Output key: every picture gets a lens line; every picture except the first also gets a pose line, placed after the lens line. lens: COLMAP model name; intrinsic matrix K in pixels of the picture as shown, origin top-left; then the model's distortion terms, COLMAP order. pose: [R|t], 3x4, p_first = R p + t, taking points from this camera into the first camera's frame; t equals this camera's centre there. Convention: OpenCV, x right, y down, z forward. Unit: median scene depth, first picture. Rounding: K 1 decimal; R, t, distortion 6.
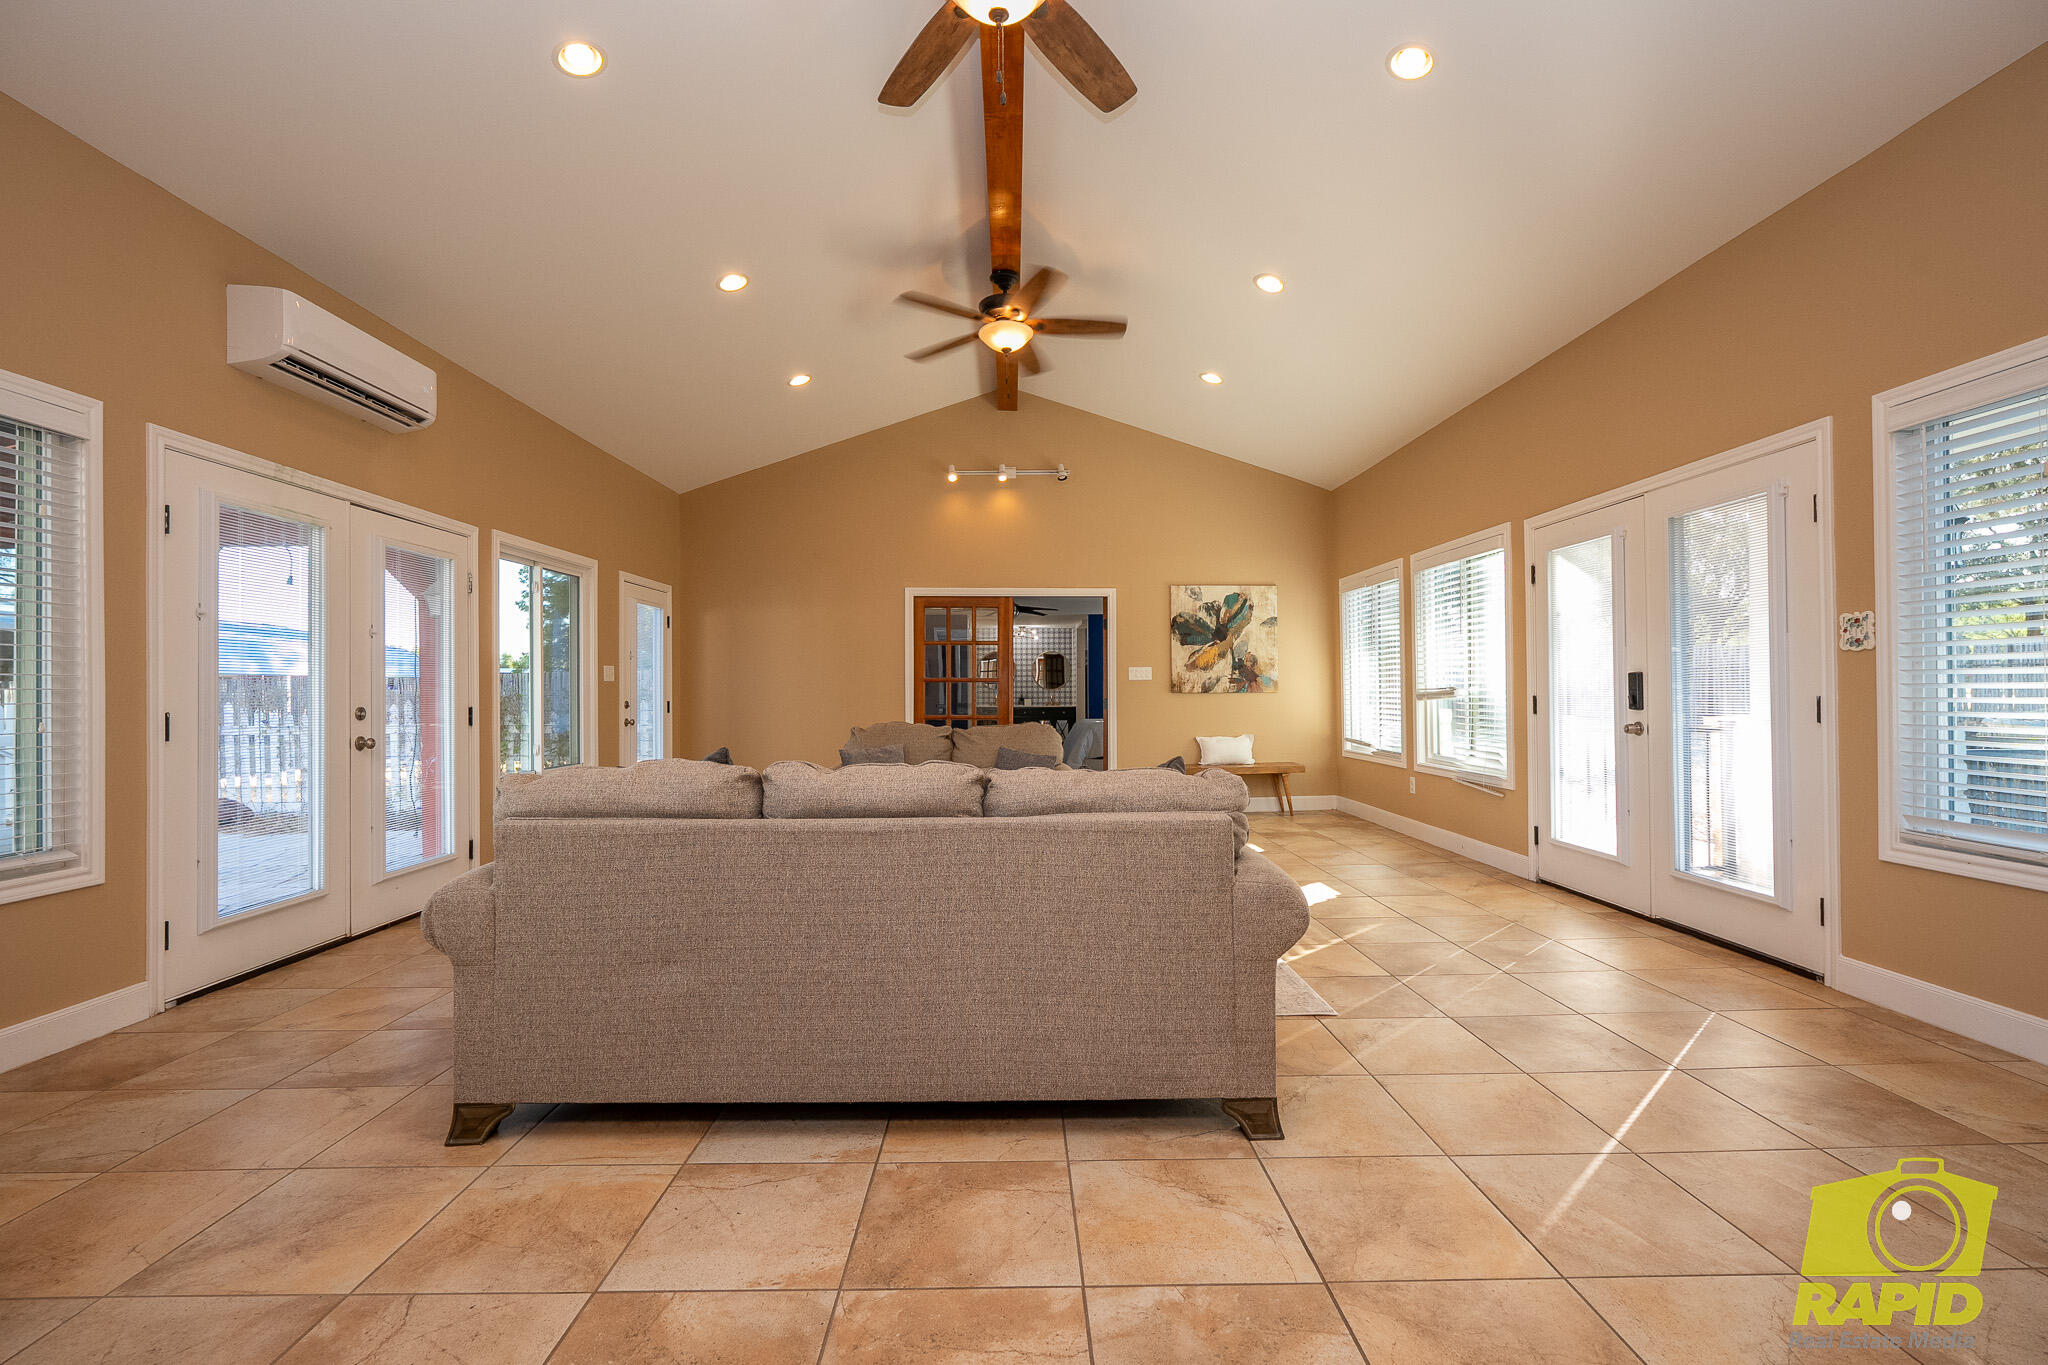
lens RADIAL K [[895.5, 0, 1037.7], [0, 895.5, 683.0], [0, 0, 1]] dist [-0.008643, 0.001692]
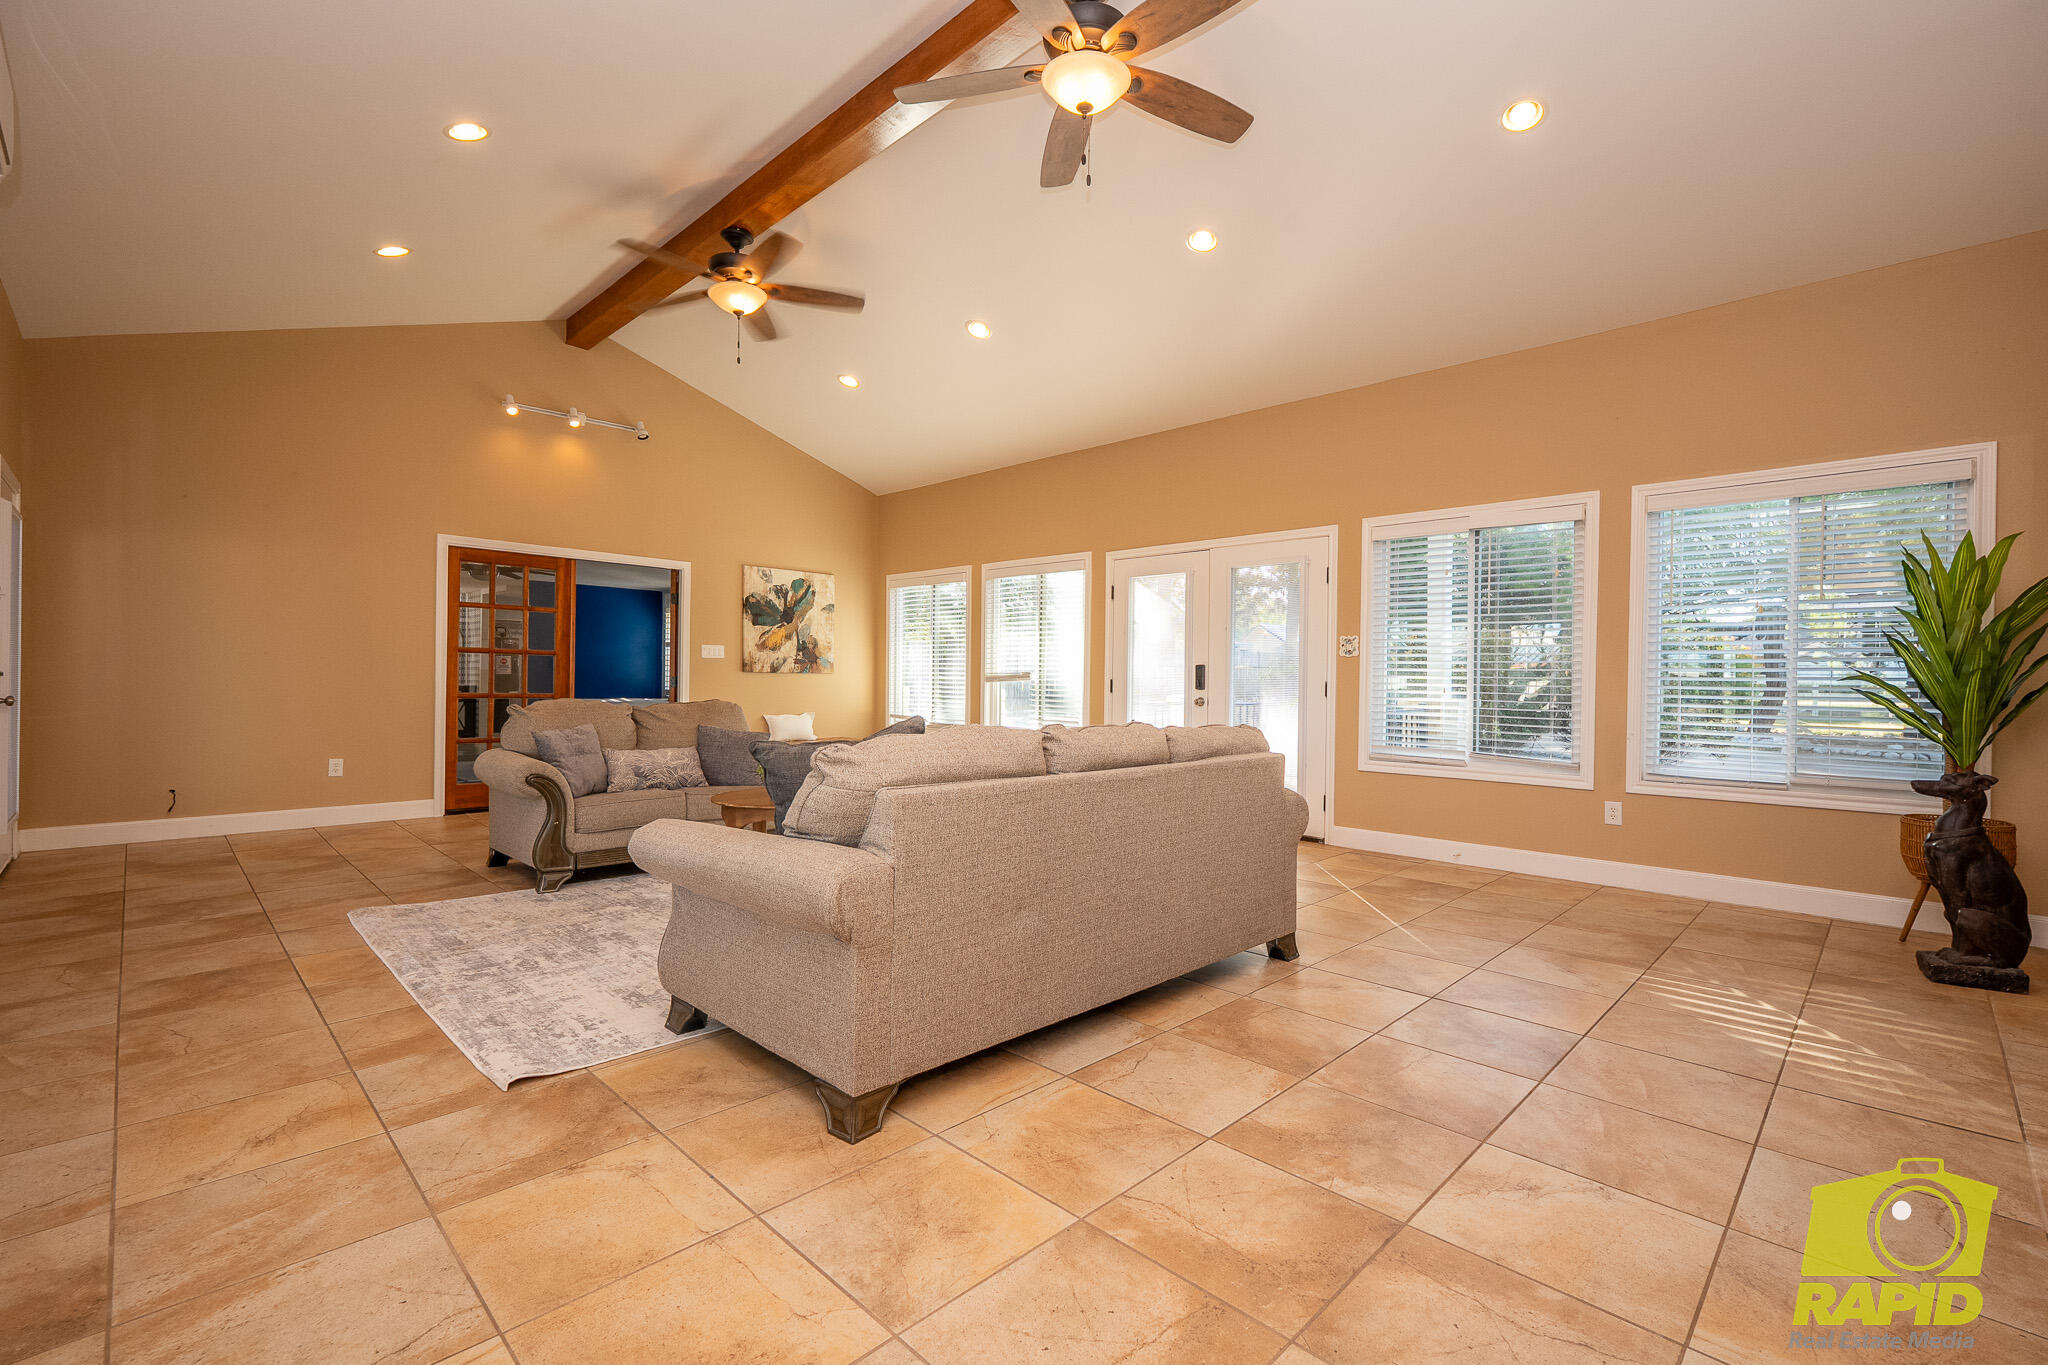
lens RADIAL K [[895.5, 0, 1014.9], [0, 895.5, 683.9], [0, 0, 1]] dist [-0.008643, 0.001692]
pose [[0.718446, 0.012067, 0.695478, -0.402001], [-0.025389, 0.999638, 0.008882, 0.009603], [-0.695119, -0.024039, 0.718493, 0.076272]]
